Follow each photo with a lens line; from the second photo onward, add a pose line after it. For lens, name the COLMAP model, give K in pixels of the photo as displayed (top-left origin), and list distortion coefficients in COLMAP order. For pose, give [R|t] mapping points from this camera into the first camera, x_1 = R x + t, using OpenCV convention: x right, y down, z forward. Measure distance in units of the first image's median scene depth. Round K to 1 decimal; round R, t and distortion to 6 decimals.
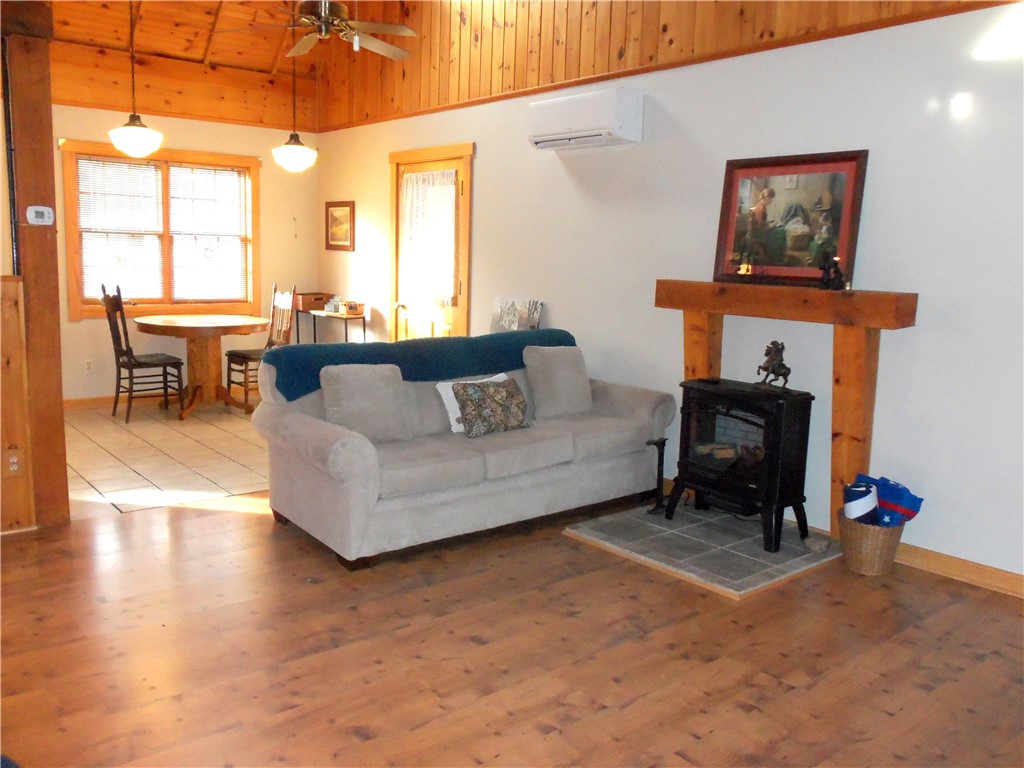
lens RADIAL K [[874.3, 0, 514.2], [0, 874.3, 383.5], [0, 0, 1]] dist [-0.016574, 0.008139]
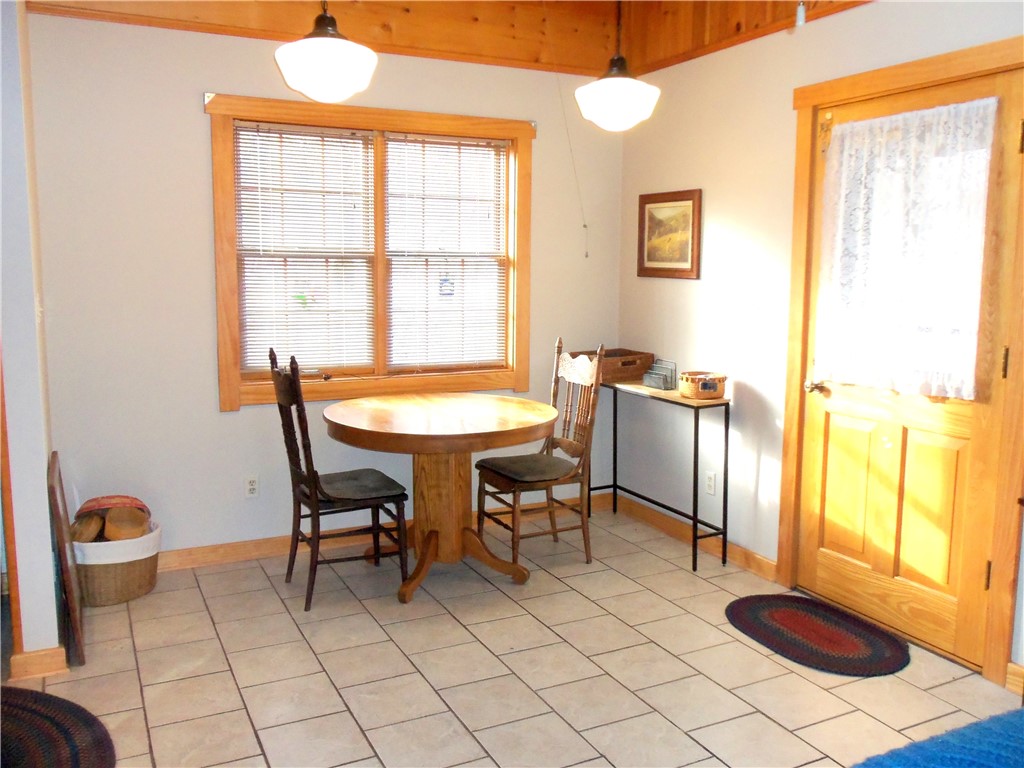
lens RADIAL K [[874.3, 0, 514.0], [0, 874.3, 383.2], [0, 0, 1]] dist [-0.016574, 0.008139]
pose [[0.975596, 0.009722, -0.219359, -0.187459], [-0.013538, 0.999782, -0.015900, -0.079997], [0.219157, 0.018481, 0.975515, 0.462370]]
